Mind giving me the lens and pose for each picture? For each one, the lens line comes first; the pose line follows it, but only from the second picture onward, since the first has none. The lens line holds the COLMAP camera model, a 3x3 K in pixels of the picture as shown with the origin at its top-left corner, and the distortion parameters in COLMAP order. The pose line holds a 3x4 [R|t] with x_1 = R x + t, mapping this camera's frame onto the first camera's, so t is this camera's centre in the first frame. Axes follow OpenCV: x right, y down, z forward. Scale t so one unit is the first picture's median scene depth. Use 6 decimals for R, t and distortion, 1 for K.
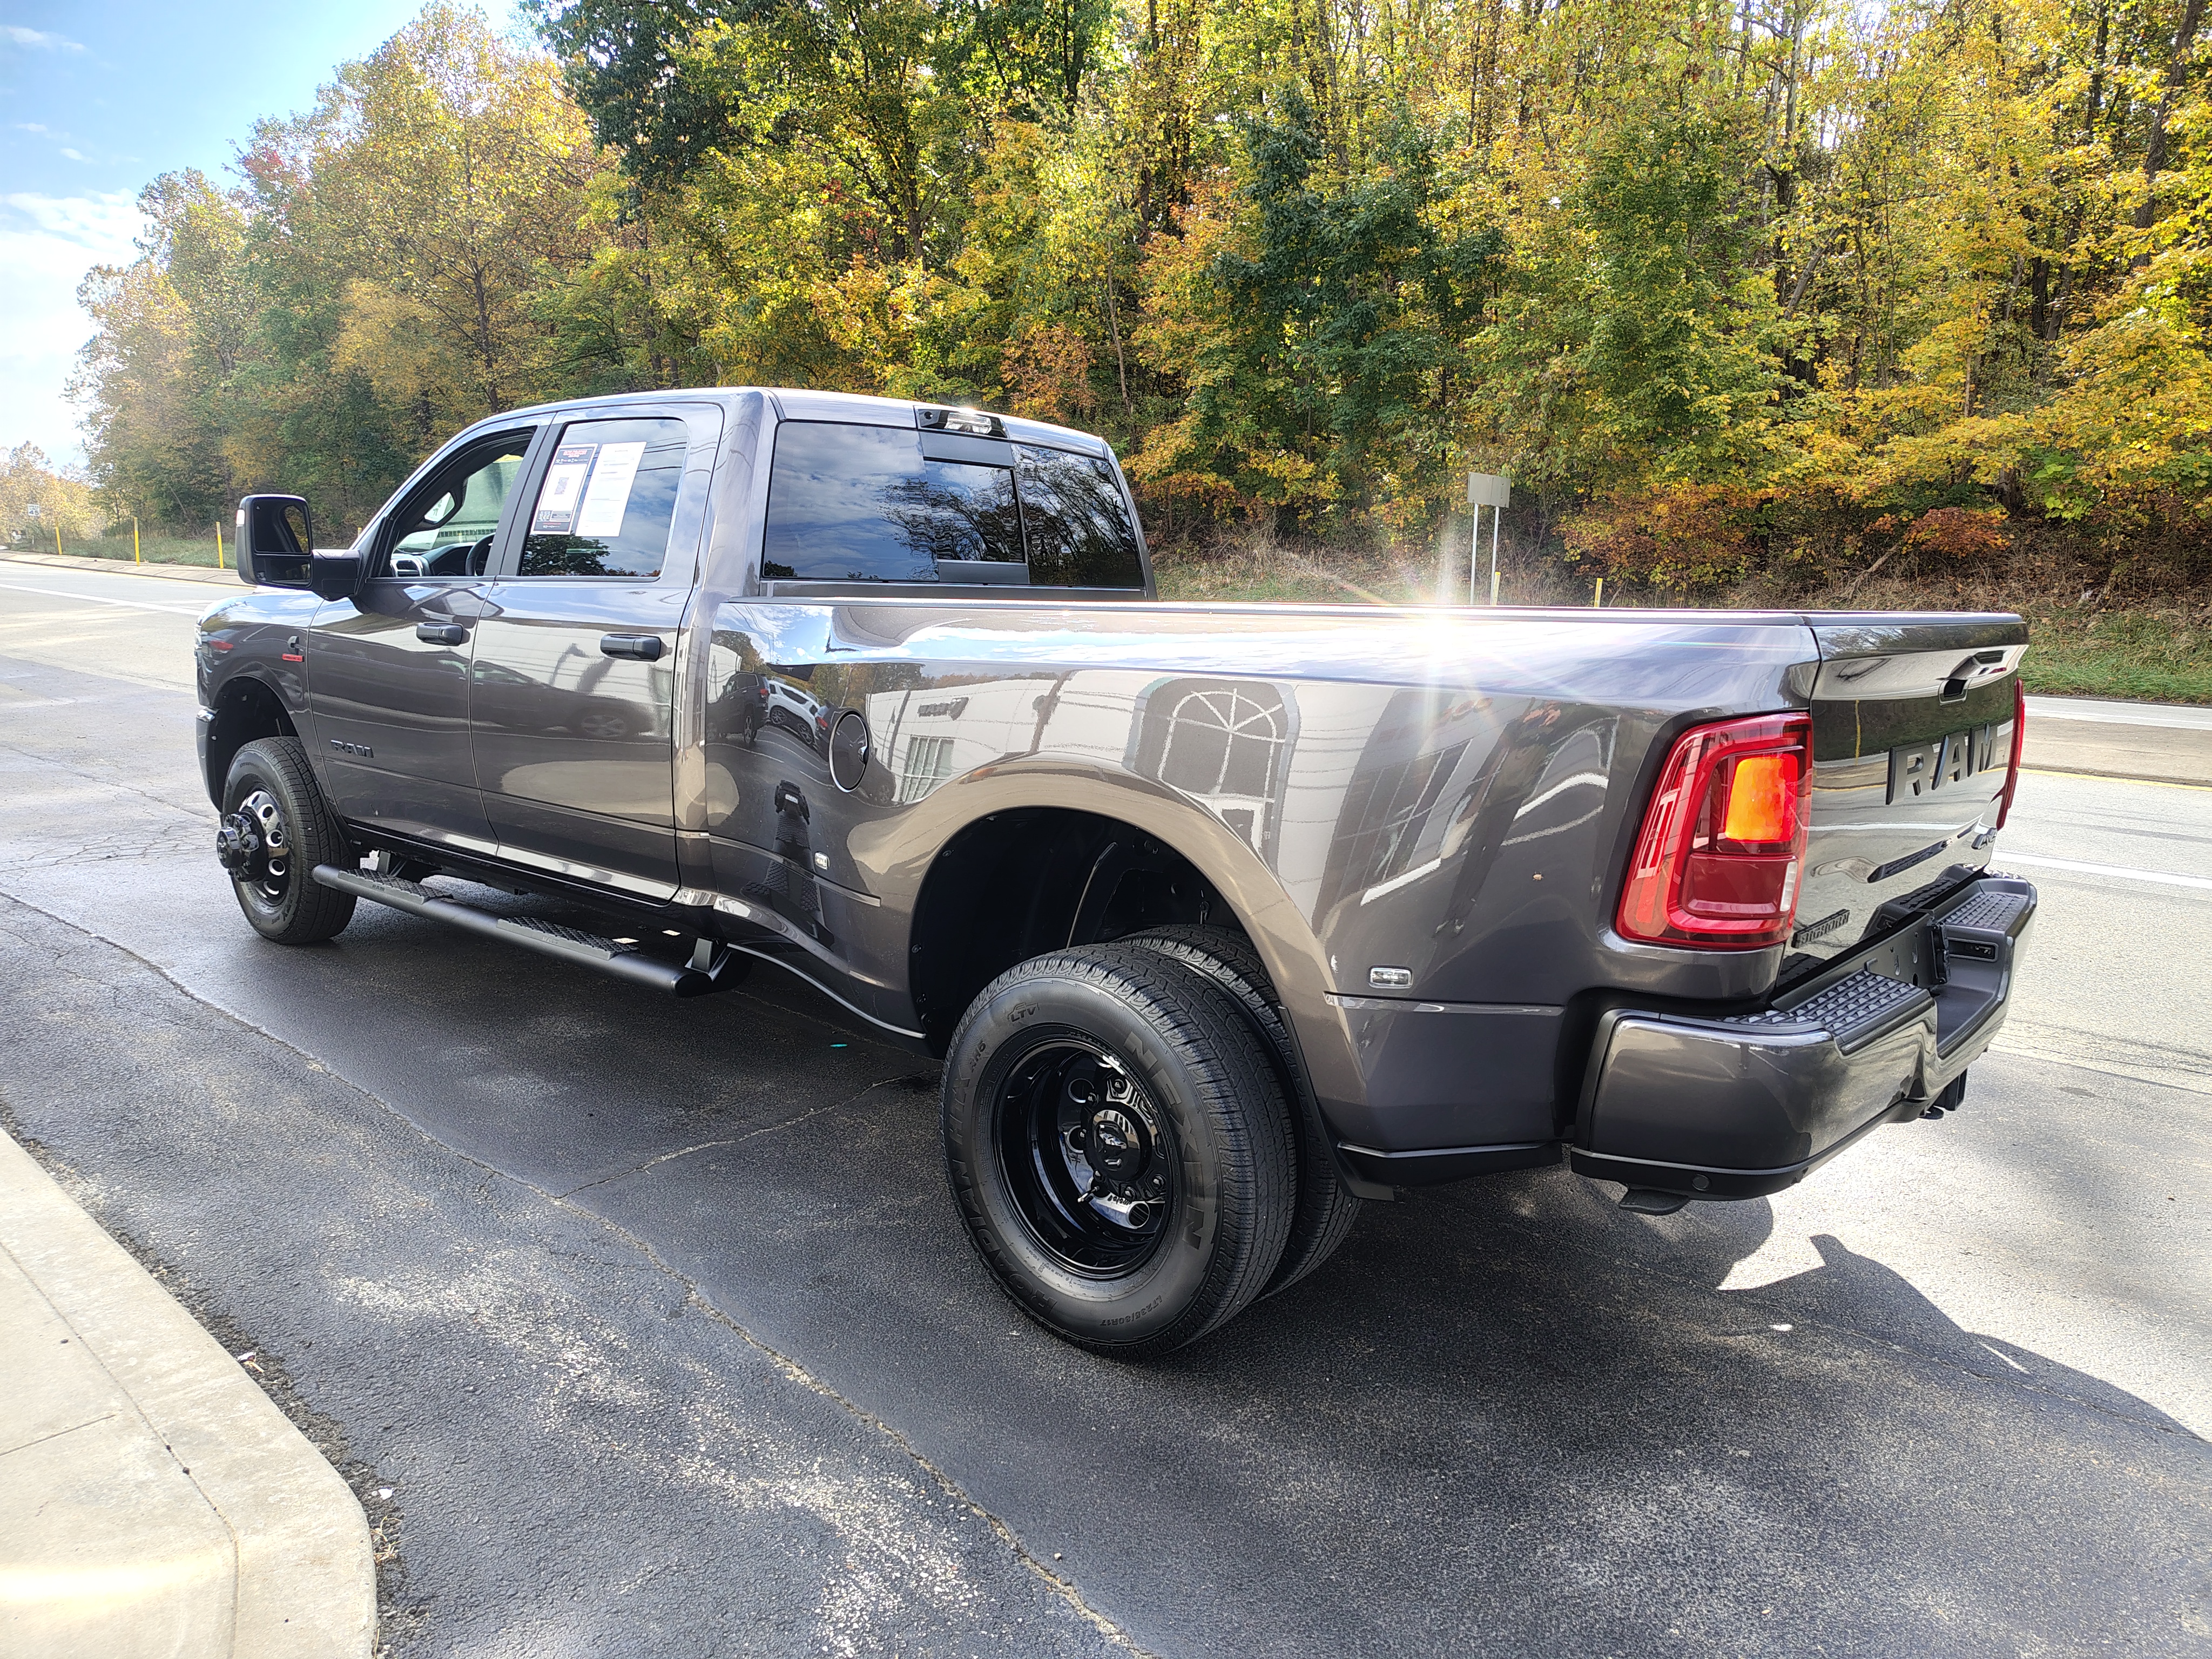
lens RADIAL K [[1535.7, 0, 1121.5], [0, 1535.7, 851.2], [0, 0, 1]] dist [0.019110, -0.015412]
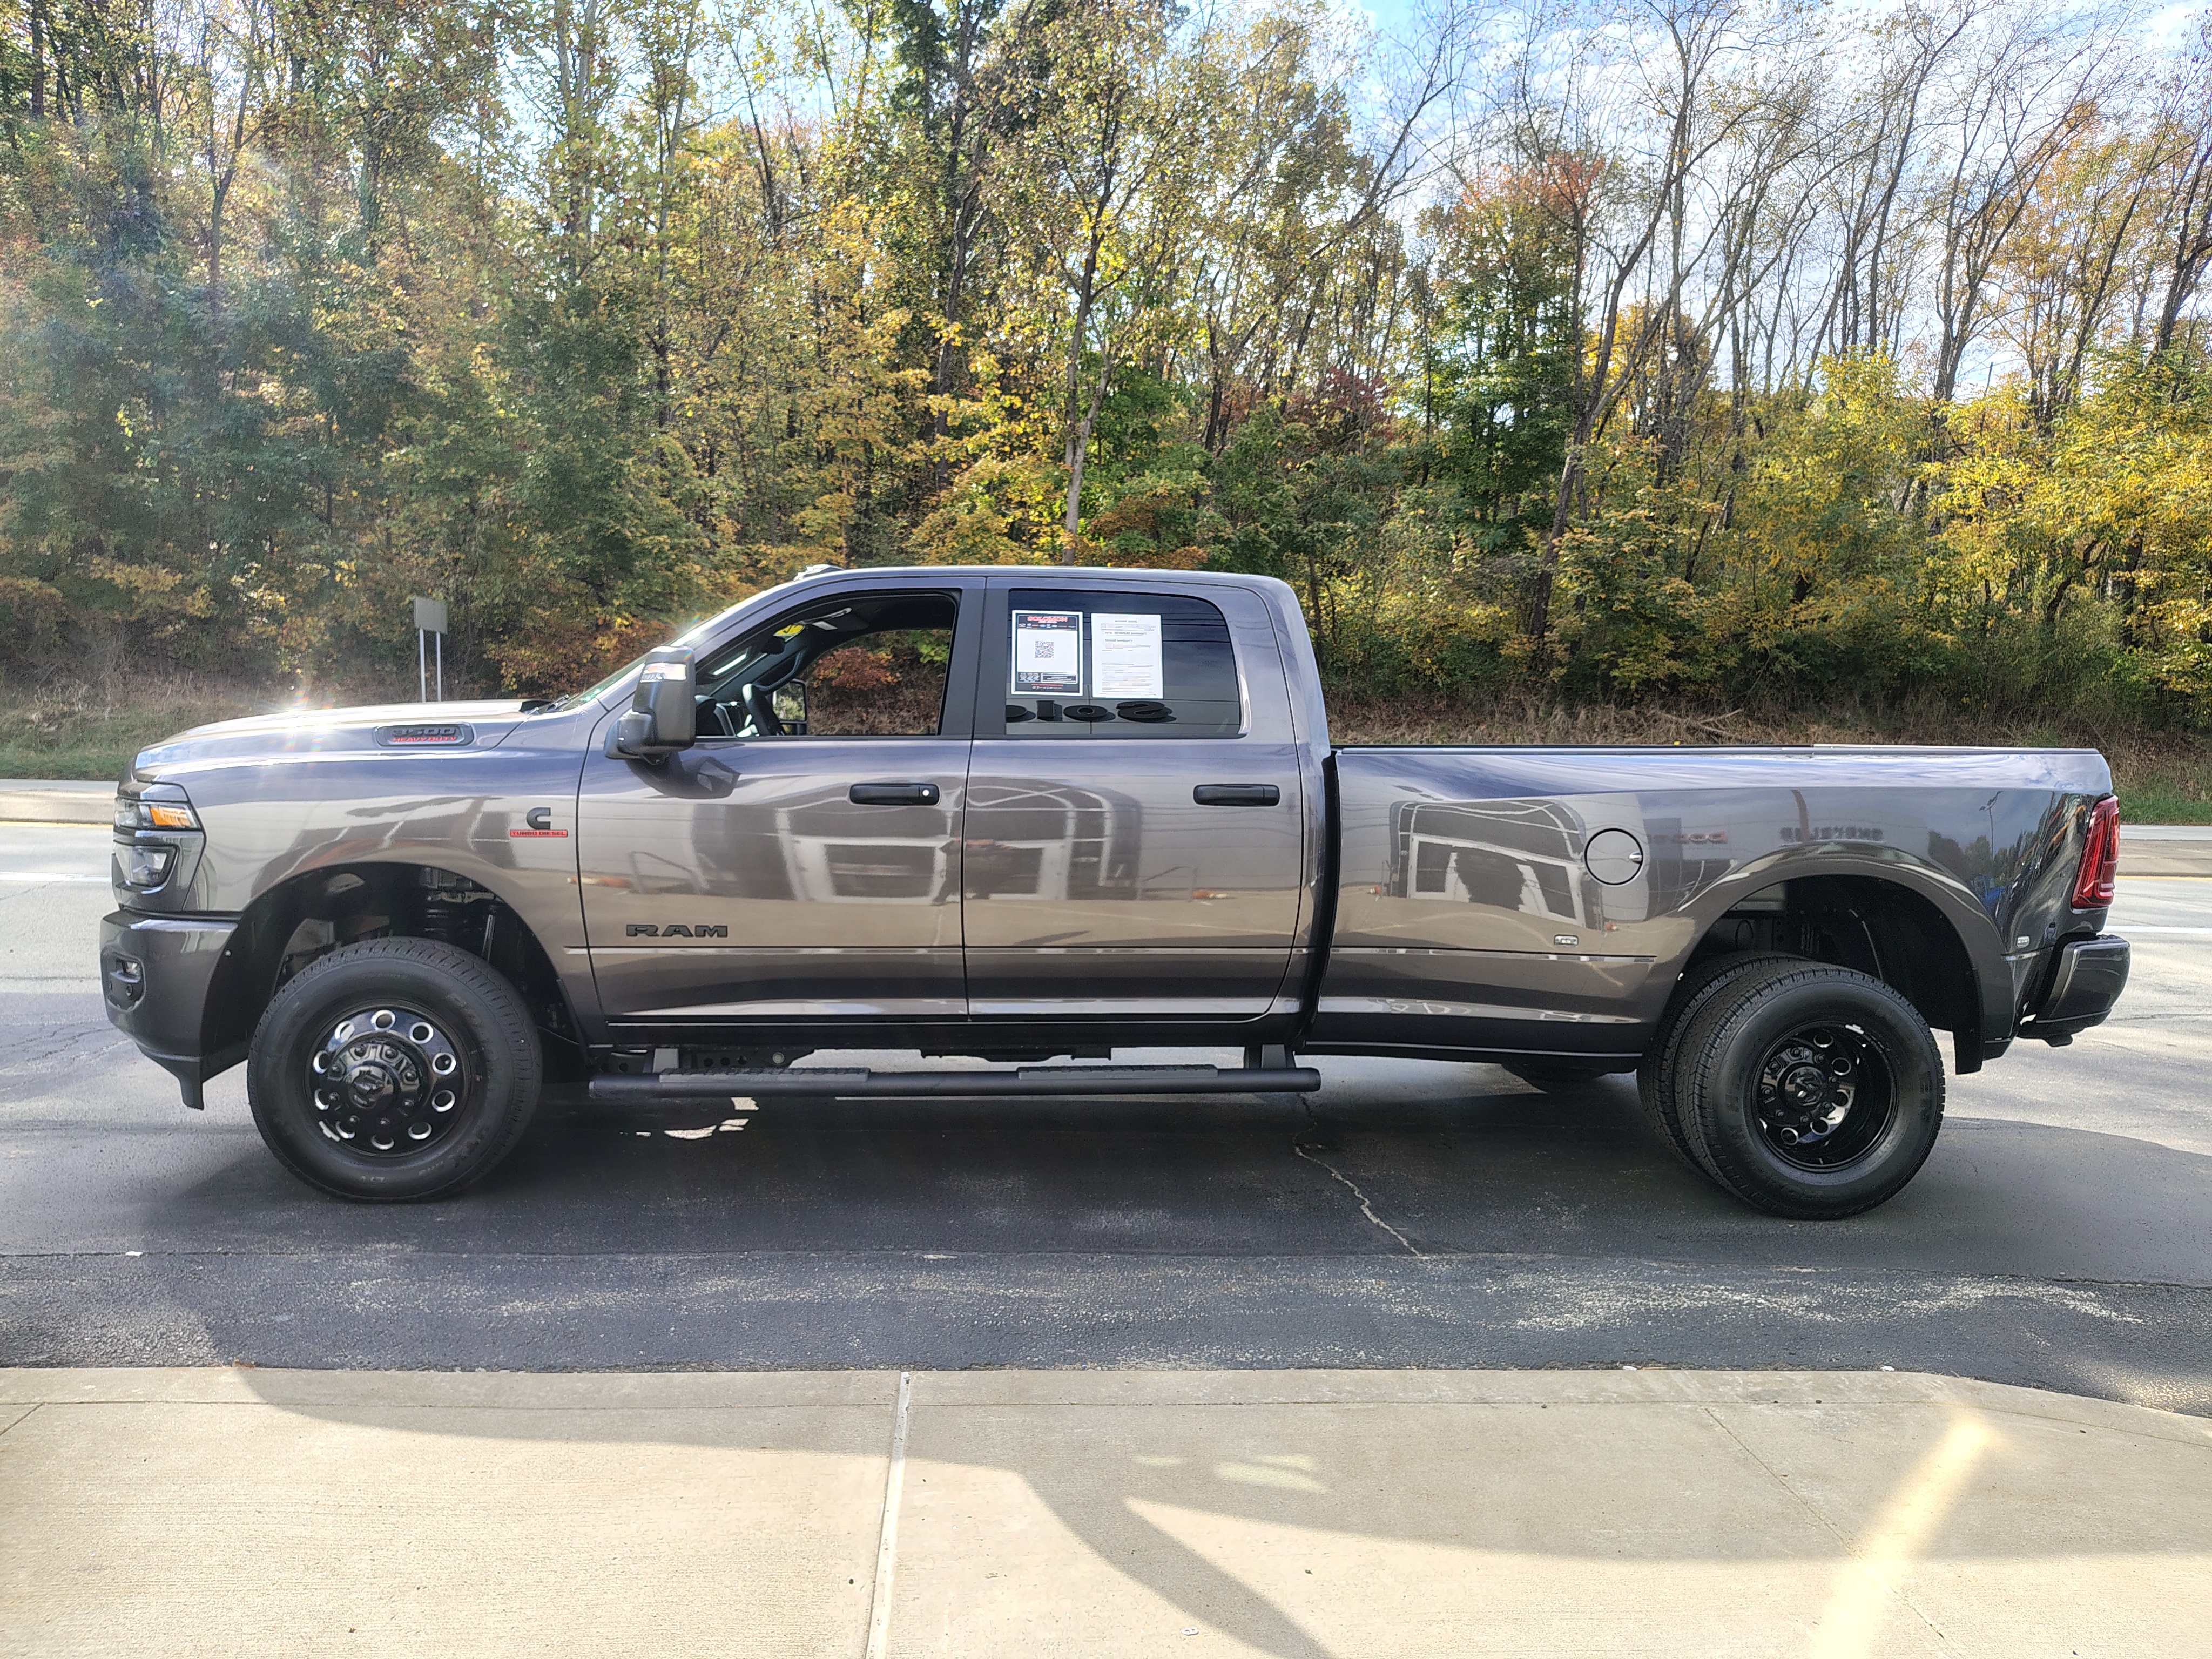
lens RADIAL K [[1535.7, 0, 1134.8], [0, 1535.7, 845.2], [0, 0, 1]] dist [0.019110, -0.015412]
pose [[0.688302, -0.064865, 0.722518, -0.174700], [0.124909, 0.991716, -0.029961, -0.009965], [-0.714589, 0.110871, 0.690703, 0.040390]]
